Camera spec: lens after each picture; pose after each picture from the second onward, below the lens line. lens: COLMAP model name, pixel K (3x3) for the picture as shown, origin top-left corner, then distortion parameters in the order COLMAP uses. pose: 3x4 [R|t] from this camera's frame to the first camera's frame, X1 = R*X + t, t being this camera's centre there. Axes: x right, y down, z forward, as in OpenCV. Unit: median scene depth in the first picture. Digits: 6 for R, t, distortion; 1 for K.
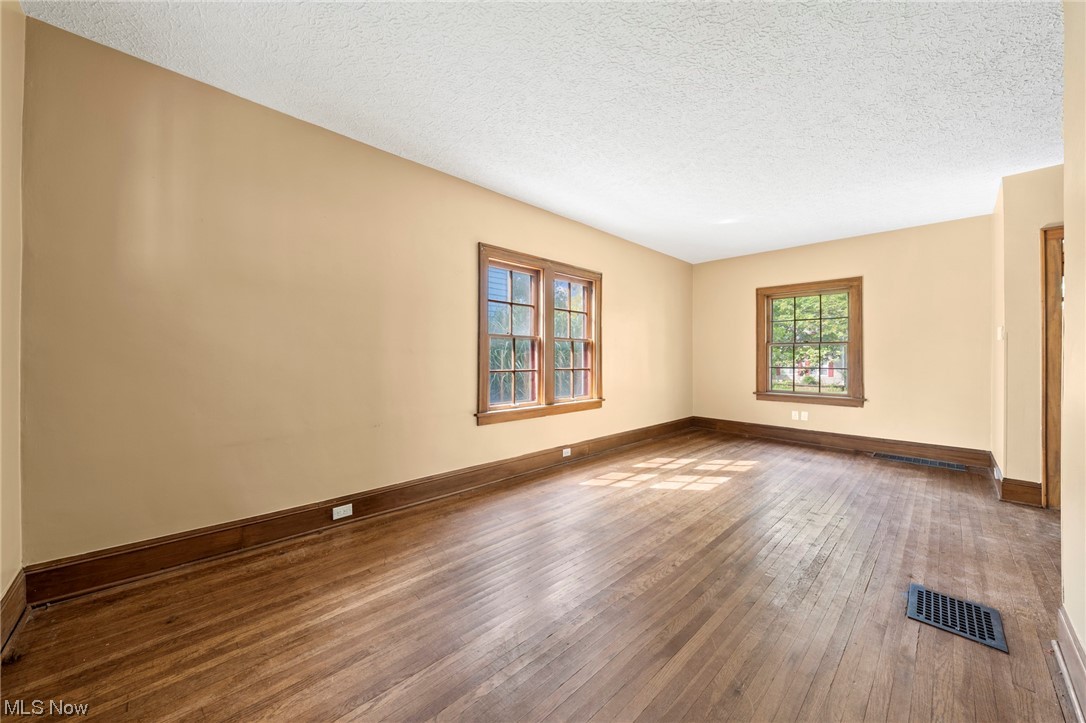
lens RADIAL K [[390.8, 0, 547.8], [0, 390.8, 356.7], [0, 0, 1]] dist [-0.001518, -0.000158]
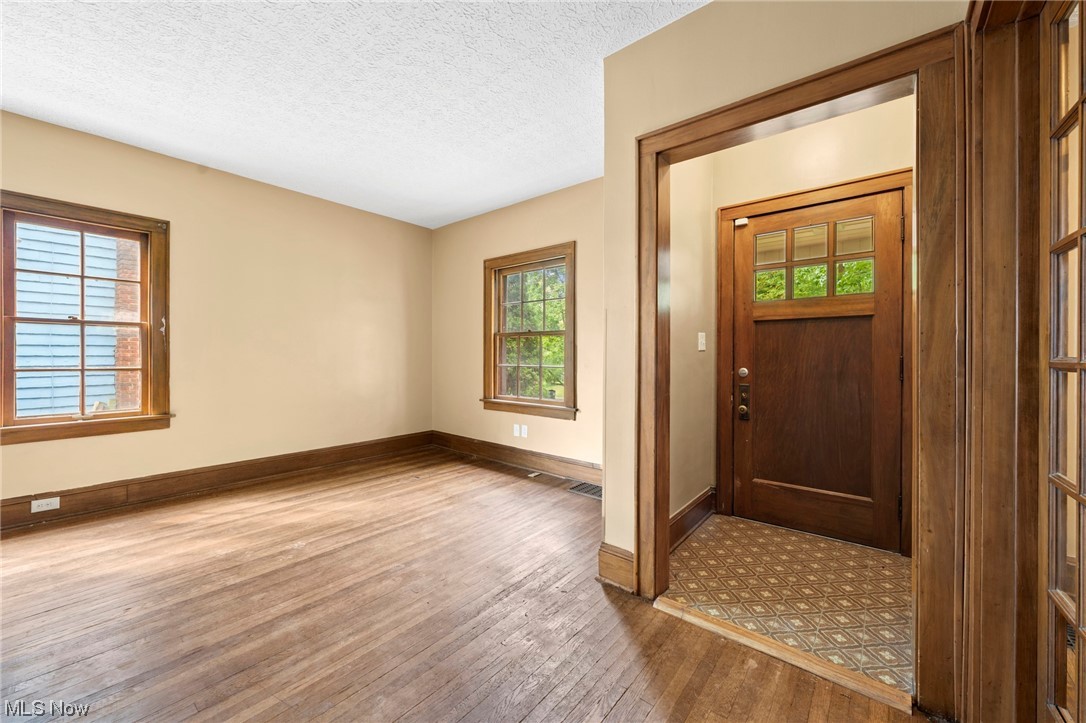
lens RADIAL K [[414.1, 0, 551.4], [0, 414.1, 359.6], [0, 0, 1]] dist [-0.003800, -0.000240]
pose [[0.993203, -0.000040, 0.116395, 1.044920], [-0.001402, 0.999923, 0.012308, 0.010479], [-0.116387, -0.012388, 0.993127, 0.364982]]
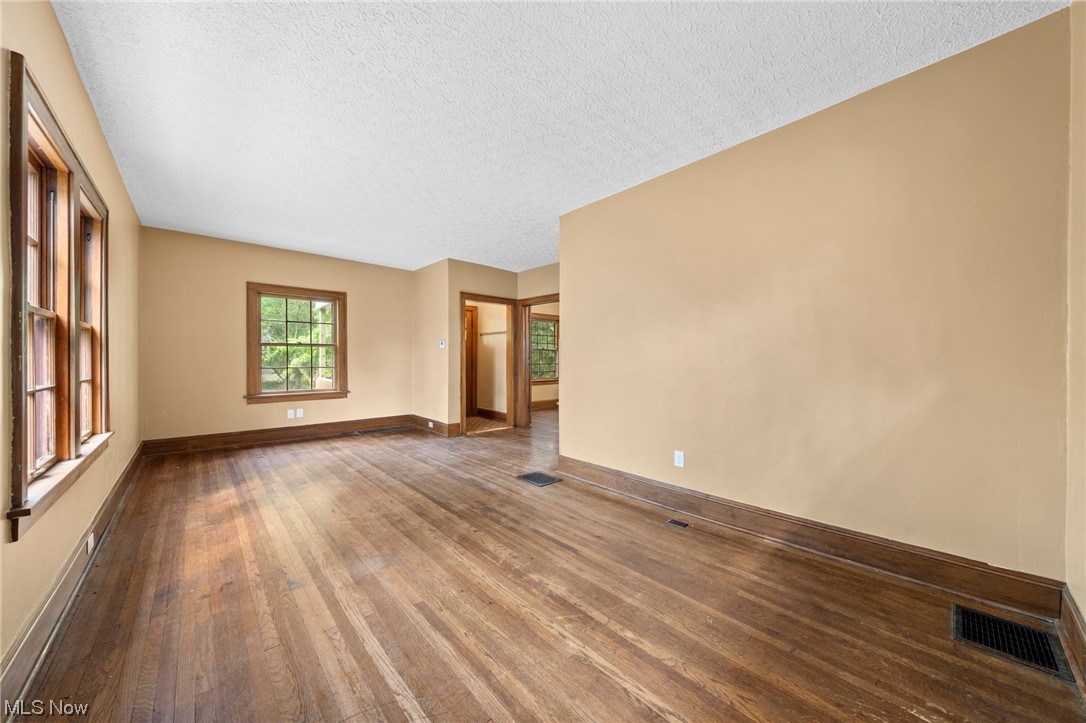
lens RADIAL K [[374.2, 0, 542.3], [0, 374.2, 358.5], [0, 0, 1]] dist [0.000599, 0.000022]
pose [[0.024918, -0.001716, 0.999688, -0.580060], [-0.003669, 0.999992, 0.001808, -0.000699], [-0.999683, -0.003713, 0.024912, 0.538268]]
